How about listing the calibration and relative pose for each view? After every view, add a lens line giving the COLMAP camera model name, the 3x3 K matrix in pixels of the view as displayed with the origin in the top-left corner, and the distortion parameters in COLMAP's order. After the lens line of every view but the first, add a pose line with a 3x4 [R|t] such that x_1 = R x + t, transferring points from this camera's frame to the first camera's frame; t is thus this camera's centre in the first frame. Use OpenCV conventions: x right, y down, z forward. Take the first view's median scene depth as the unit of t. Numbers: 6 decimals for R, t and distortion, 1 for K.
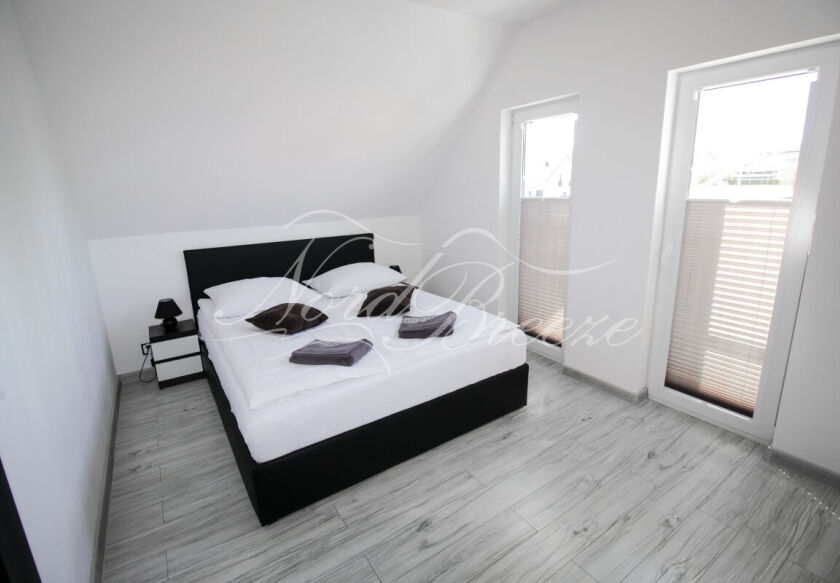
lens RADIAL K [[404.3, 0, 421.0], [0, 404.3, 284.4], [0, 0, 1]] dist [-0.000815, -0.000127]
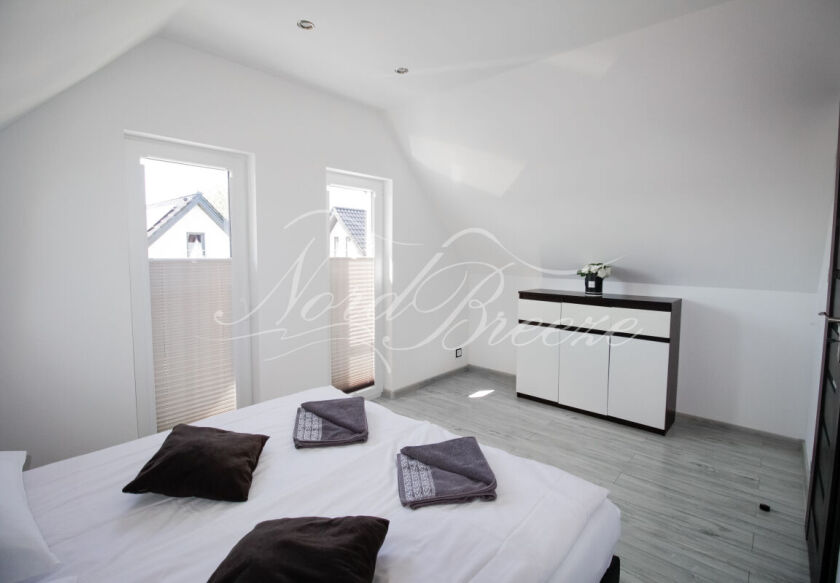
lens RADIAL K [[404.3, 0, 421.0], [0, 404.3, 284.4], [0, 0, 1]] dist [-0.000815, -0.000127]
pose [[-0.234282, -0.041613, 0.971278, -0.804067], [0.230016, 0.968344, 0.096969, -0.185225], [-0.944566, 0.246127, -0.217294, 1.040127]]
